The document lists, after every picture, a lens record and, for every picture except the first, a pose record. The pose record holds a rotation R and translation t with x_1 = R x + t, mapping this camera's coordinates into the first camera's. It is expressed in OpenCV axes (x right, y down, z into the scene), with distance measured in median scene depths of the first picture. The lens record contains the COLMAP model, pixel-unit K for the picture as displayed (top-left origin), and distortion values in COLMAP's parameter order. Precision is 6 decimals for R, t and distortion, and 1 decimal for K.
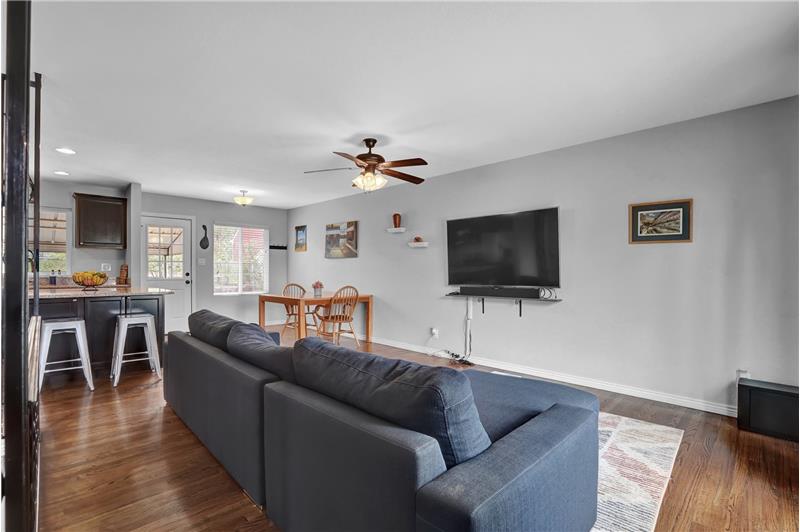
lens RADIAL K [[372.0, 0, 375.7], [0, 372.0, 269.2], [0, 0, 1]] dist [-0.000943, -0.000036]
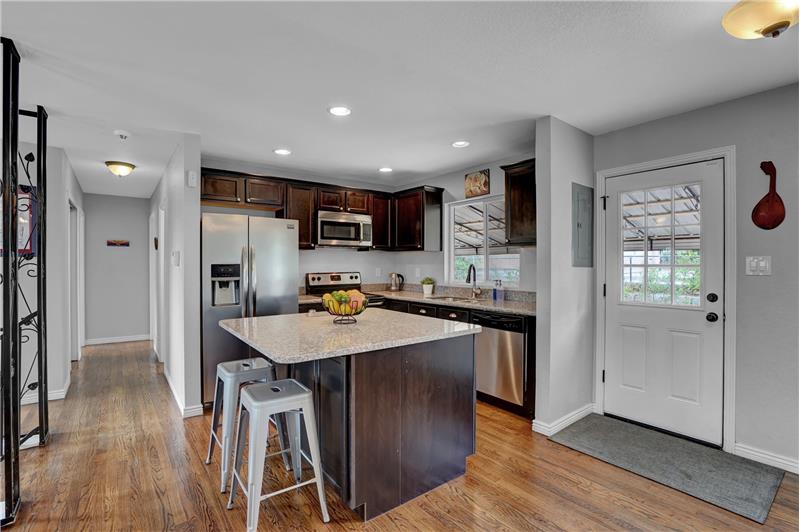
lens RADIAL K [[377.3, 0, 400.0], [0, 377.3, 266.0], [0, 0, 1]] dist [-0.049067, 0.018627]
pose [[-0.062614, 0.003713, -0.998031, -0.100487], [0.002418, 0.999991, 0.003569, -0.023371], [0.998035, -0.002189, -0.062623, 0.722970]]
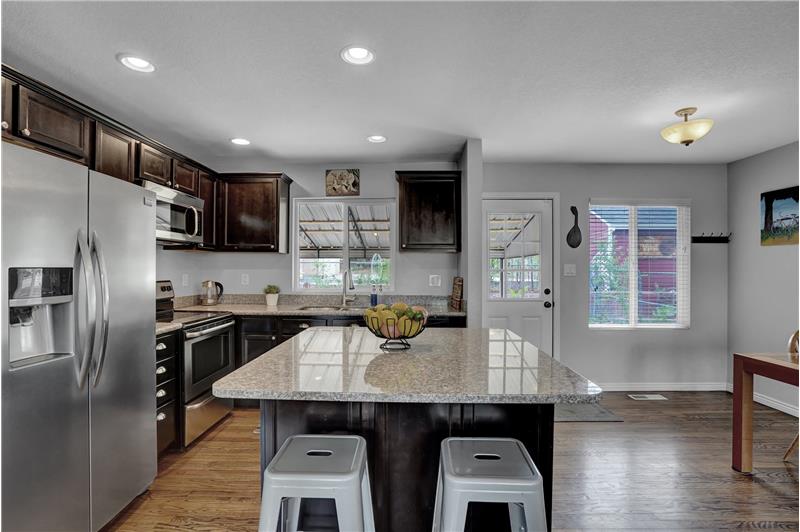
lens RADIAL K [[376.3, 0, 401.6], [0, 376.3, 268.9], [0, 0, 1]] dist [-0.060040, 0.026486]
pose [[0.738533, -0.004673, -0.674201, -0.289977], [0.001991, 0.999987, -0.004750, -0.020898], [0.674215, 0.002166, 0.738532, 0.424955]]
